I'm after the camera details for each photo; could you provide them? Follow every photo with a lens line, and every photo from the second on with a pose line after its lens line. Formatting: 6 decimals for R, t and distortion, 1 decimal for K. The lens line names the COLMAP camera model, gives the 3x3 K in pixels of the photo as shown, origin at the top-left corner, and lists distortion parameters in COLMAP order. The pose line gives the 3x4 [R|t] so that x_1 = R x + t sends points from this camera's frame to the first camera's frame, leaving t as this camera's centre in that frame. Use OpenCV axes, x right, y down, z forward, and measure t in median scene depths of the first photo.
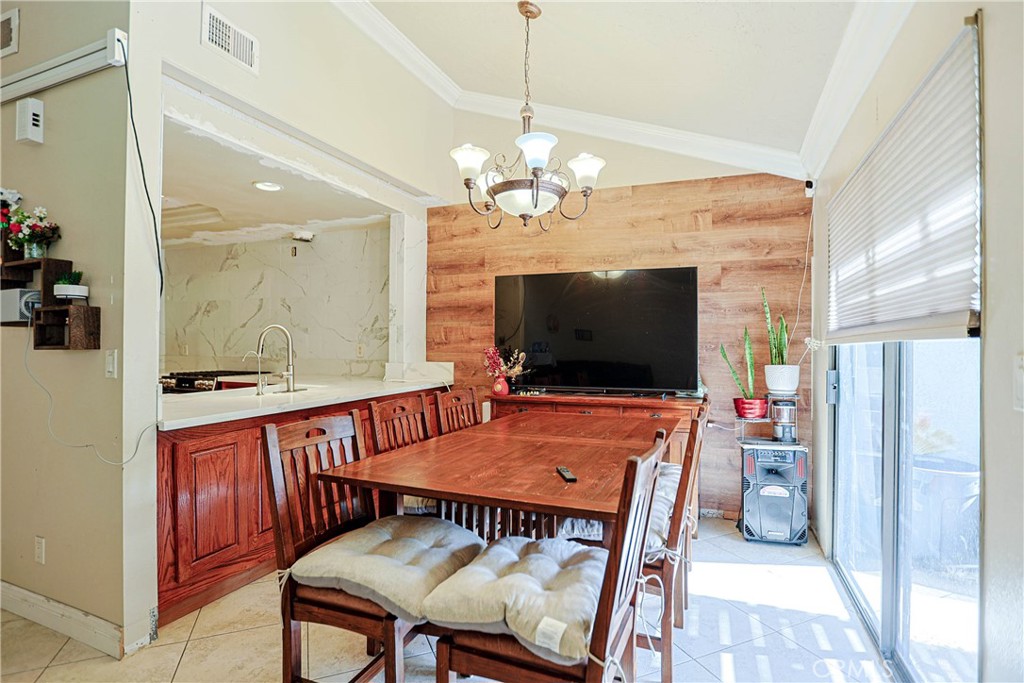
lens RADIAL K [[501.0, 0, 496.8], [0, 501.0, 346.6], [0, 0, 1]] dist [-0.046291, 0.012712]
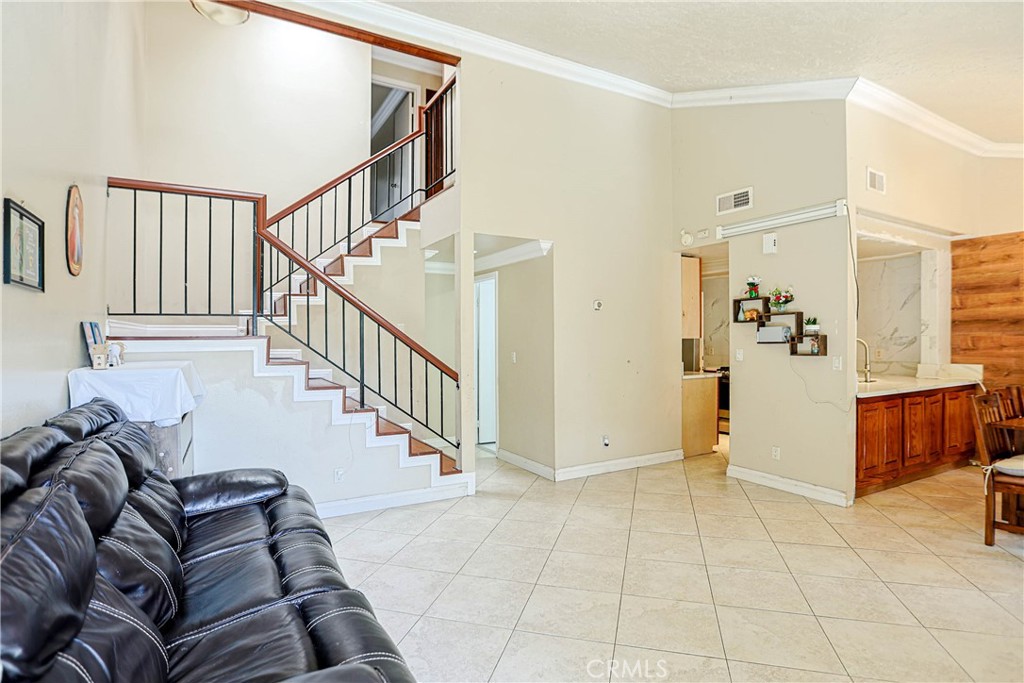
lens RADIAL K [[501.0, 0, 487.8], [0, 501.0, 343.8], [0, 0, 1]] dist [-0.046291, 0.012712]
pose [[0.784592, 0.002815, -0.620006, -0.362007], [-0.001311, 0.999995, 0.002882, -0.026959], [0.620011, -0.001449, 0.784592, -0.825818]]
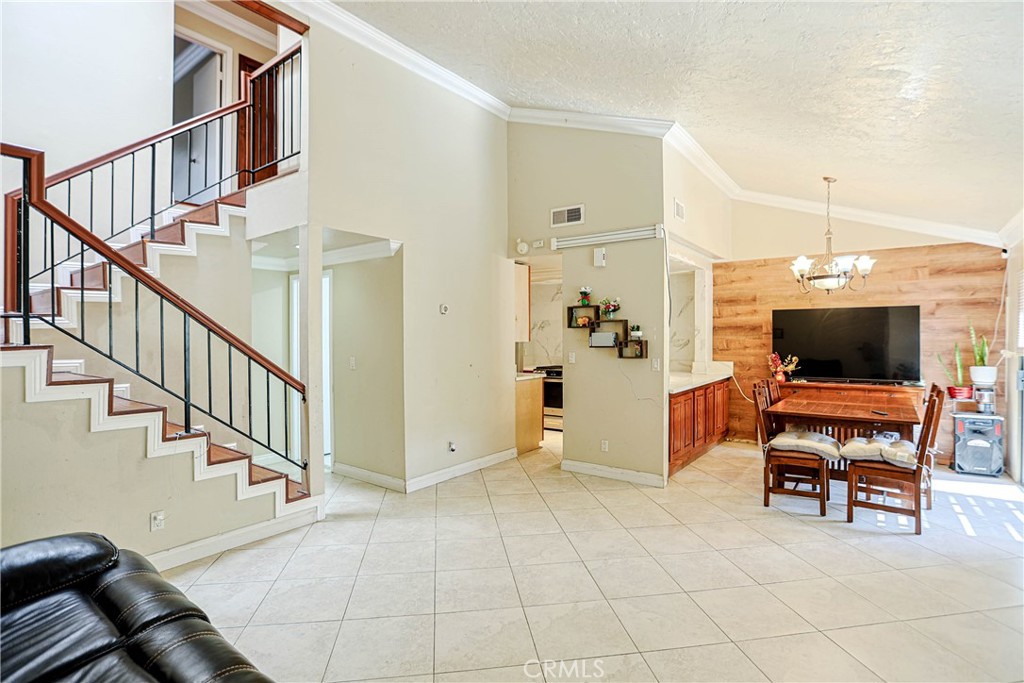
lens RADIAL K [[501.0, 0, 483.2], [0, 501.0, 341.7], [0, 0, 1]] dist [-0.046291, 0.012712]
pose [[0.965939, -0.001290, -0.258768, -0.527380], [0.002049, 0.999994, 0.002662, -0.045319], [0.258763, -0.003101, 0.965936, -0.844526]]
